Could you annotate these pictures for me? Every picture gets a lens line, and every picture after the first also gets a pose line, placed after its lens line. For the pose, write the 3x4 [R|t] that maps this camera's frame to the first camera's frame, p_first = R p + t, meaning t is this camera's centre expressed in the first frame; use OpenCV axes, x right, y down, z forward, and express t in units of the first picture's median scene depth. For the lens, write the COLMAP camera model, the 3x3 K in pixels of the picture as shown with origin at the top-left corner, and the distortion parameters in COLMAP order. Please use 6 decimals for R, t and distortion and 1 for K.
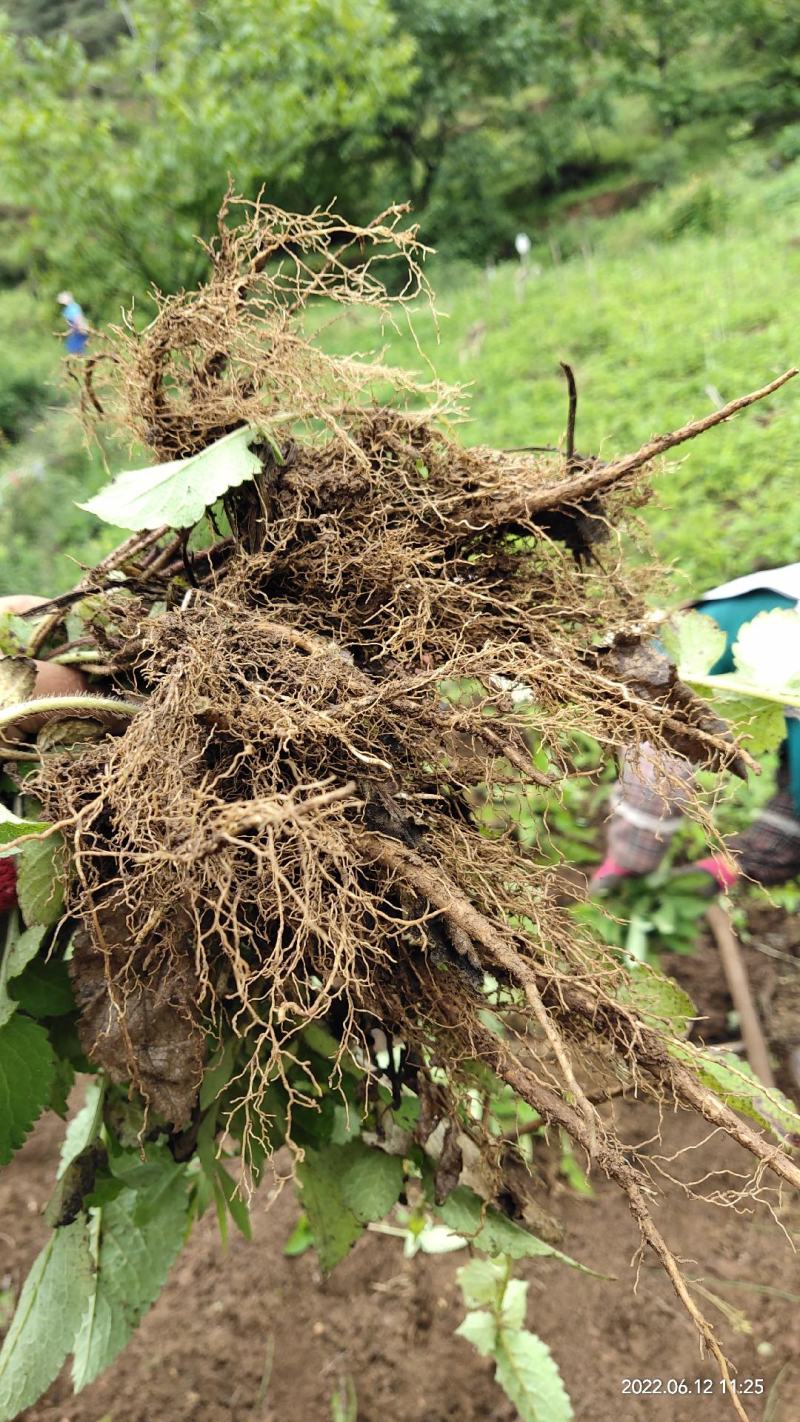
lens RADIAL K [[1151.0, 0, 401.3], [0, 1151.0, 713.8], [0, 0, 1]] dist [-0.012616, 0.079326]
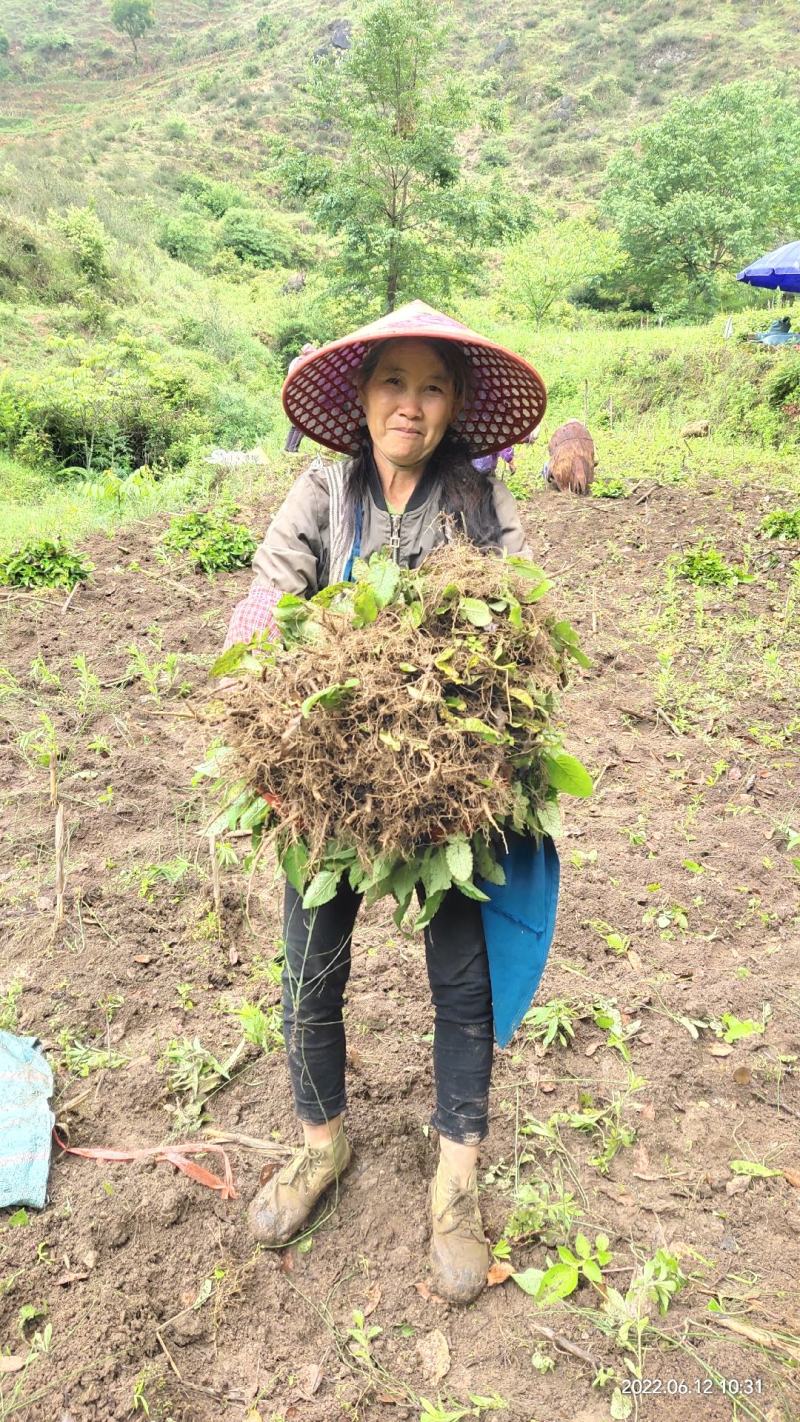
lens RADIAL K [[1151.0, 0, 398.9], [0, 1151.0, 716.5], [0, 0, 1]] dist [-0.012616, 0.079326]
pose [[0.921249, 0.300883, -0.246514, 0.404358], [-0.308478, 0.951196, 0.008169, 0.572817], [0.236941, 0.068518, 0.969105, -1.504029]]
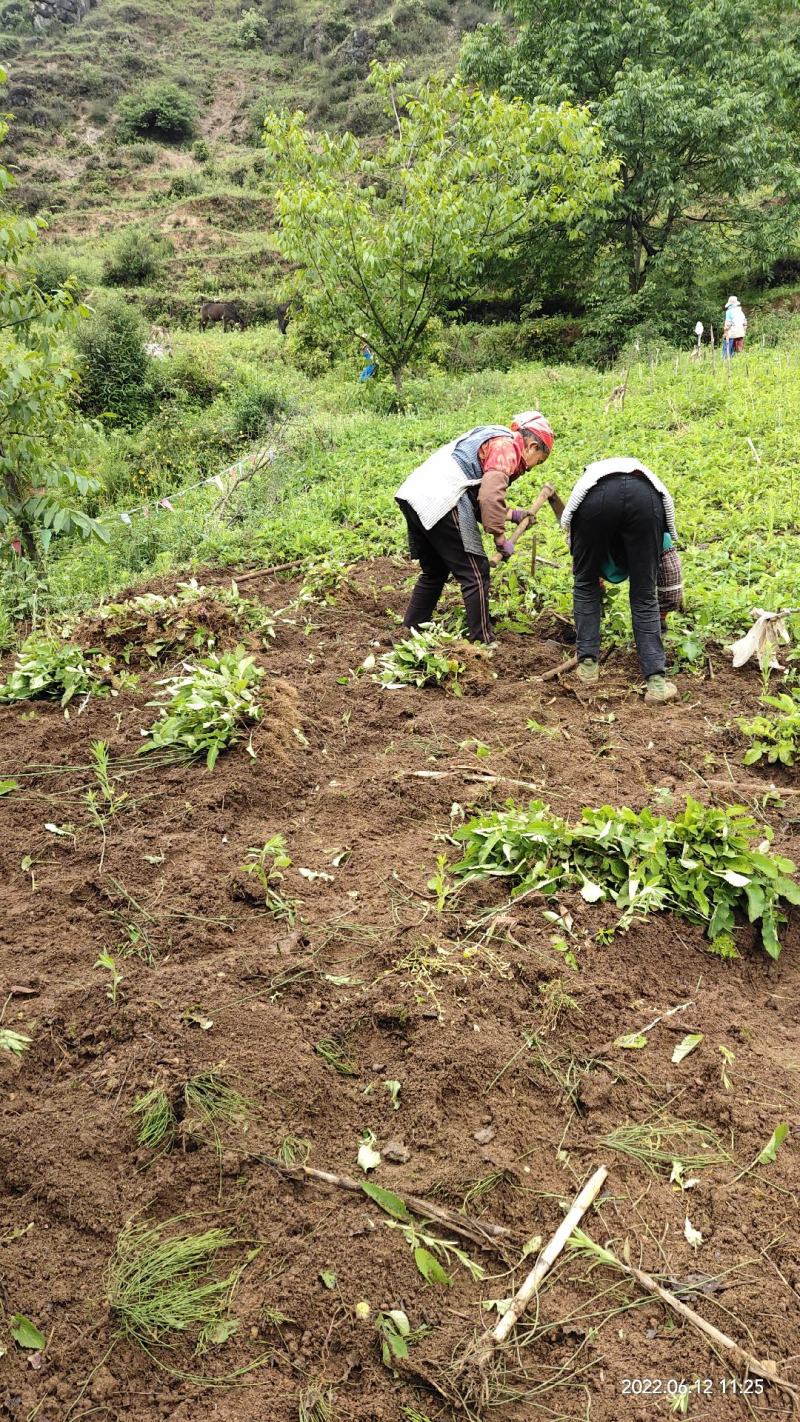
lens RADIAL K [[1151.0, 0, 382.0], [0, 1151.0, 733.6], [0, 0, 1]] dist [-0.012616, 0.079326]
pose [[0.973945, 0.160722, -0.160001, 0.035676], [-0.165642, 0.986025, -0.017812, 0.052309], [0.154902, 0.043851, 0.986956, -0.138697]]
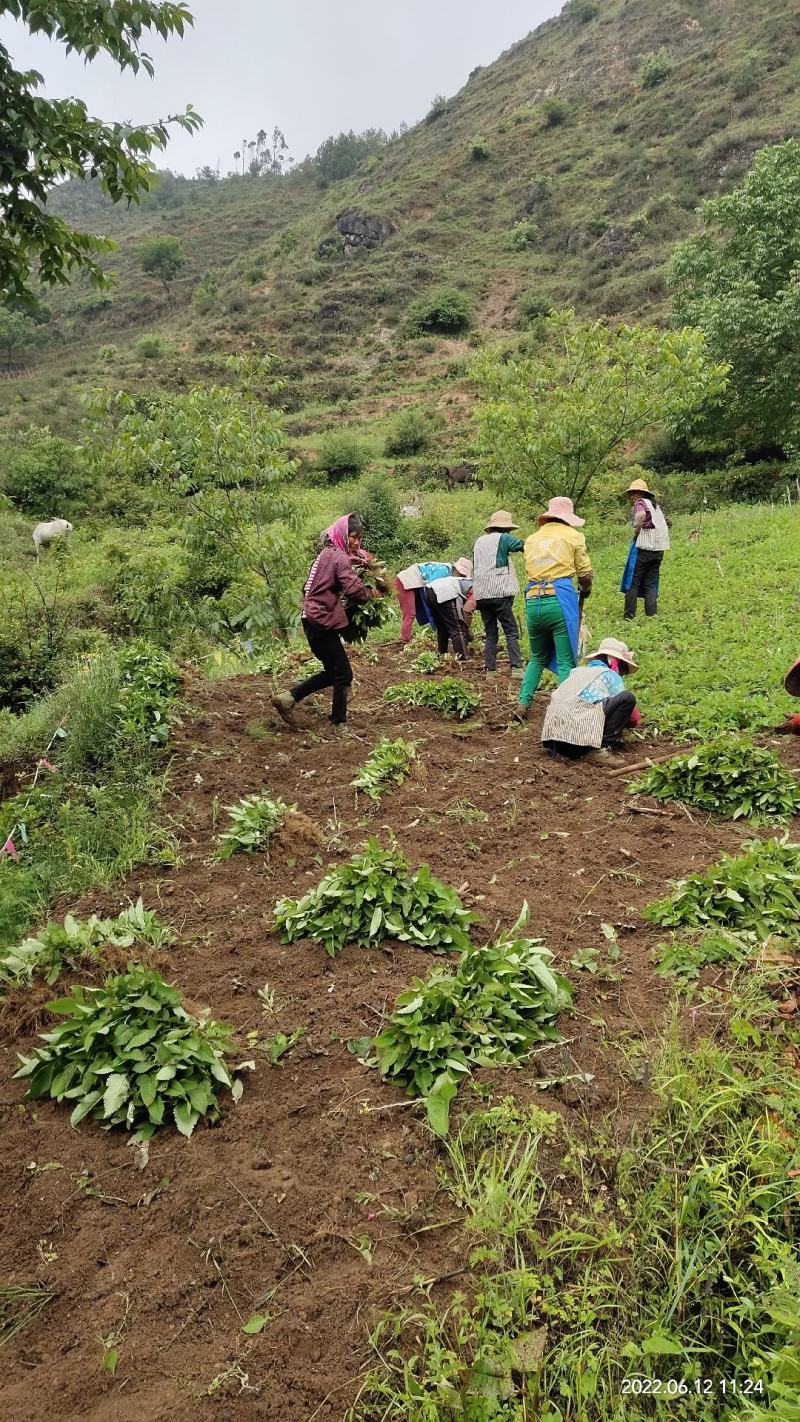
lens RADIAL K [[1151.0, 0, 381.3], [0, 1151.0, 680.5], [0, 0, 1]] dist [-0.012616, 0.079326]
pose [[0.900157, 0.119420, -0.418876, 0.192111], [-0.190584, 0.972723, -0.132242, 0.106988], [0.391658, 0.198870, 0.898362, -0.366154]]
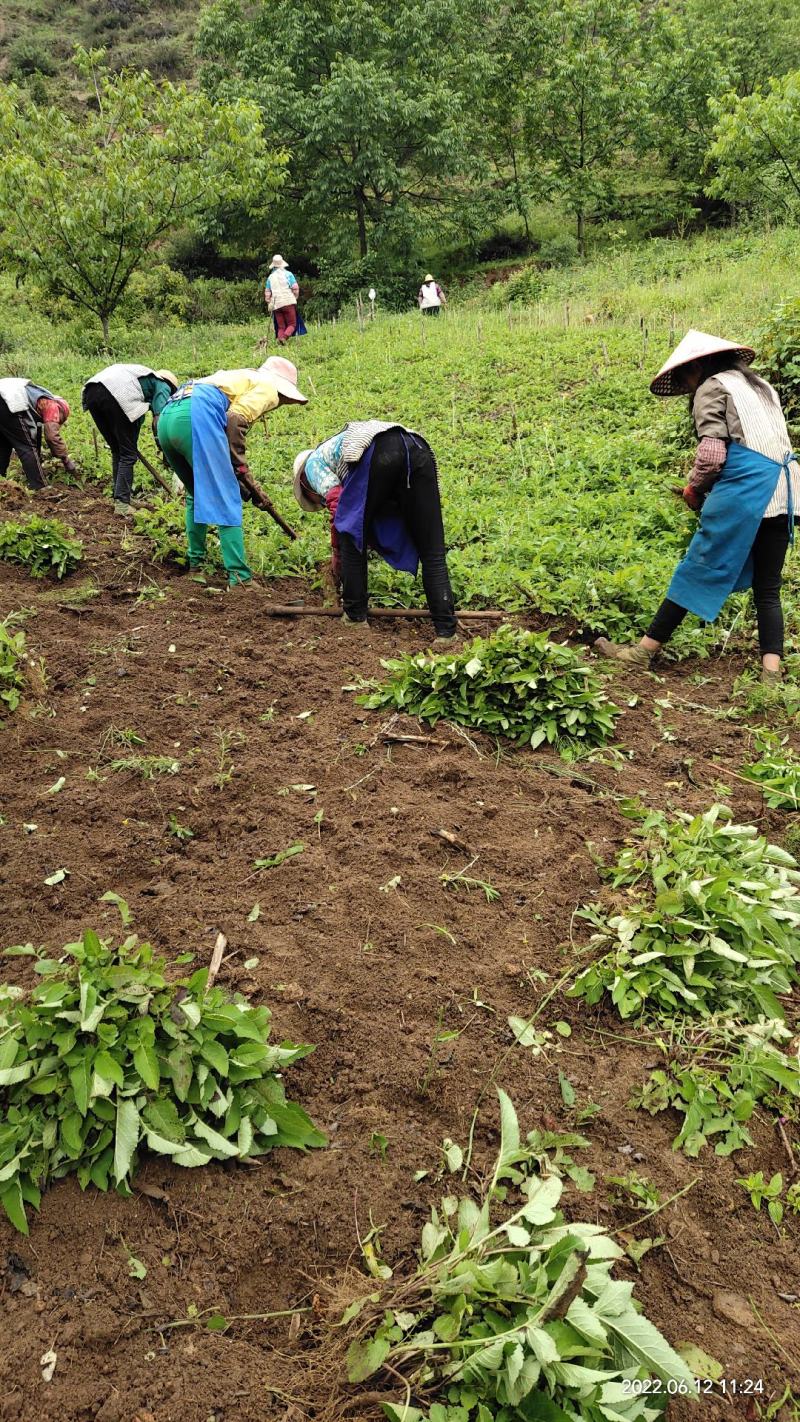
lens RADIAL K [[1151.0, 0, 406.7], [0, 1151.0, 697.4], [0, 0, 1]] dist [-0.012616, 0.079326]
pose [[0.989306, 0.142776, 0.029817, 0.136184], [-0.141543, 0.989122, -0.040045, 0.091237], [-0.035210, 0.035396, 0.998753, -0.283366]]
